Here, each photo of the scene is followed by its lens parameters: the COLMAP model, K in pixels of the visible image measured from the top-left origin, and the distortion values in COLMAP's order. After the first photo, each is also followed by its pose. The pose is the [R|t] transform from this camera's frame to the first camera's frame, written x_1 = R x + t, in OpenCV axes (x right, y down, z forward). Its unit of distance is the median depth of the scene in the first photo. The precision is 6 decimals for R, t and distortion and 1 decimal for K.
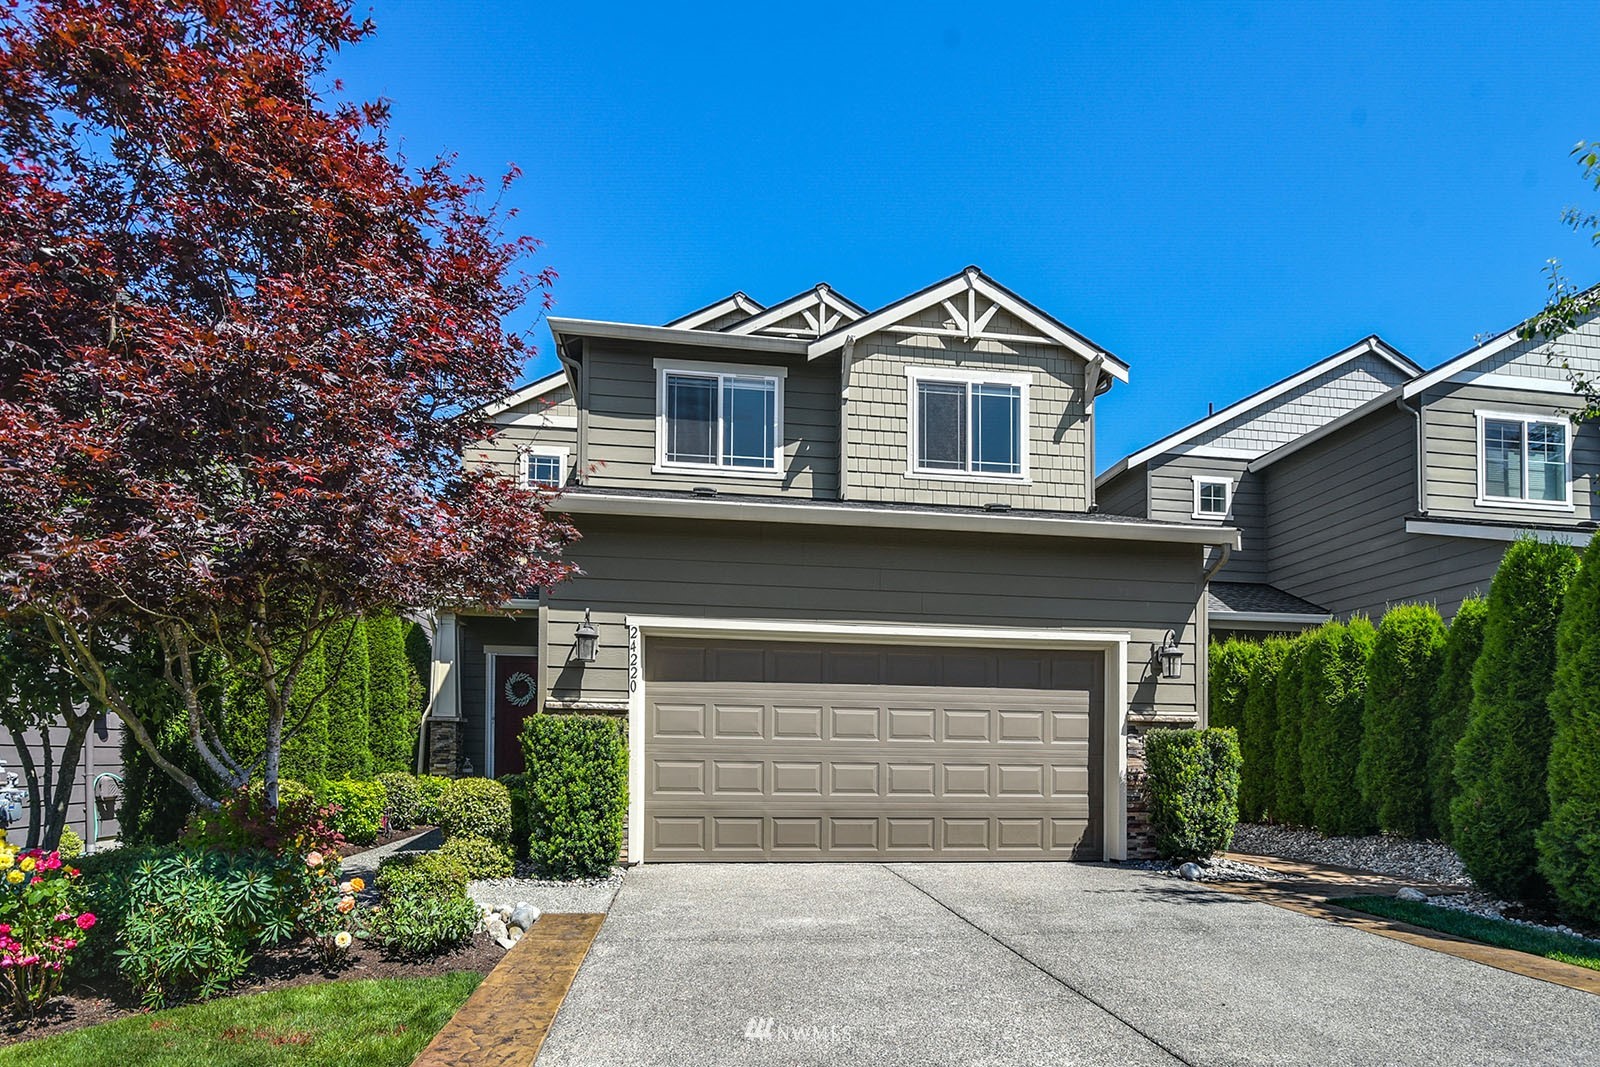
lens RADIAL K [[745.4, 0, 799.8], [0, 745.4, 553.9], [0, 0, 1]] dist [-0.031245, -0.000645]
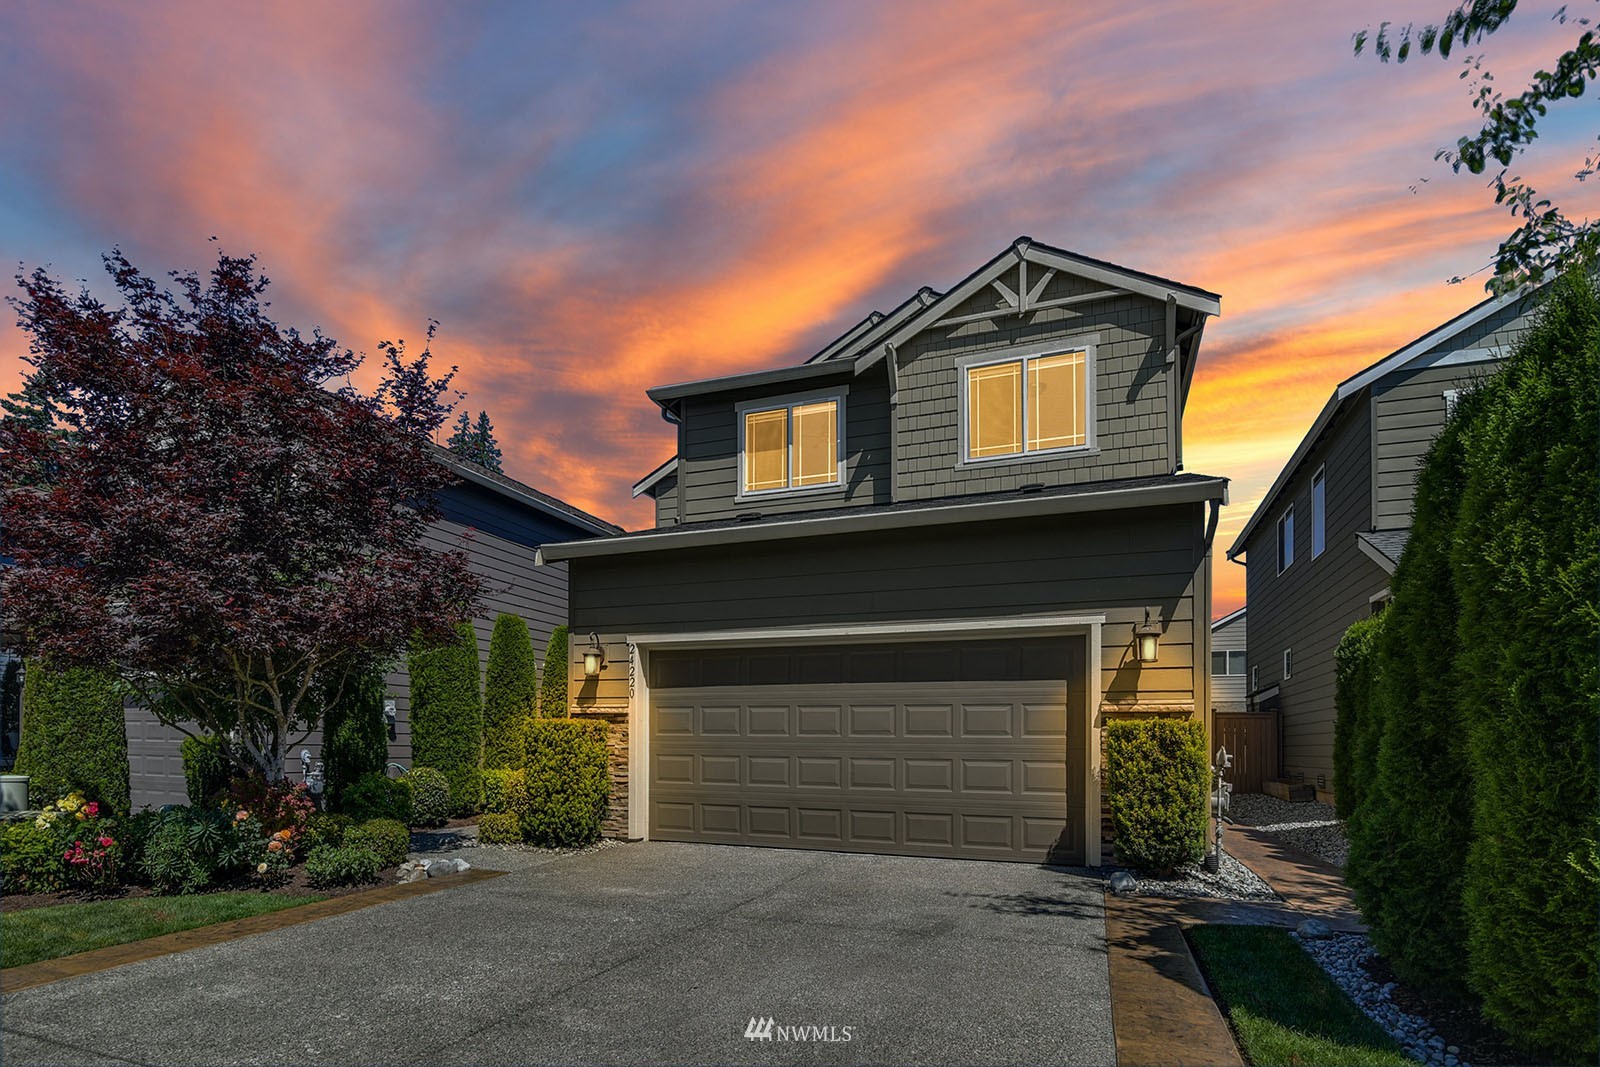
lens RADIAL K [[731.1, 0, 806.5], [0, 731.1, 542.2], [0, 0, 1]] dist [-0.016156, 0.000069]
pose [[0.896263, -0.124206, -0.425776, 0.396496], [0.117174, 0.992189, -0.042786, 0.012106], [0.427765, -0.011543, 0.903816, 0.032615]]
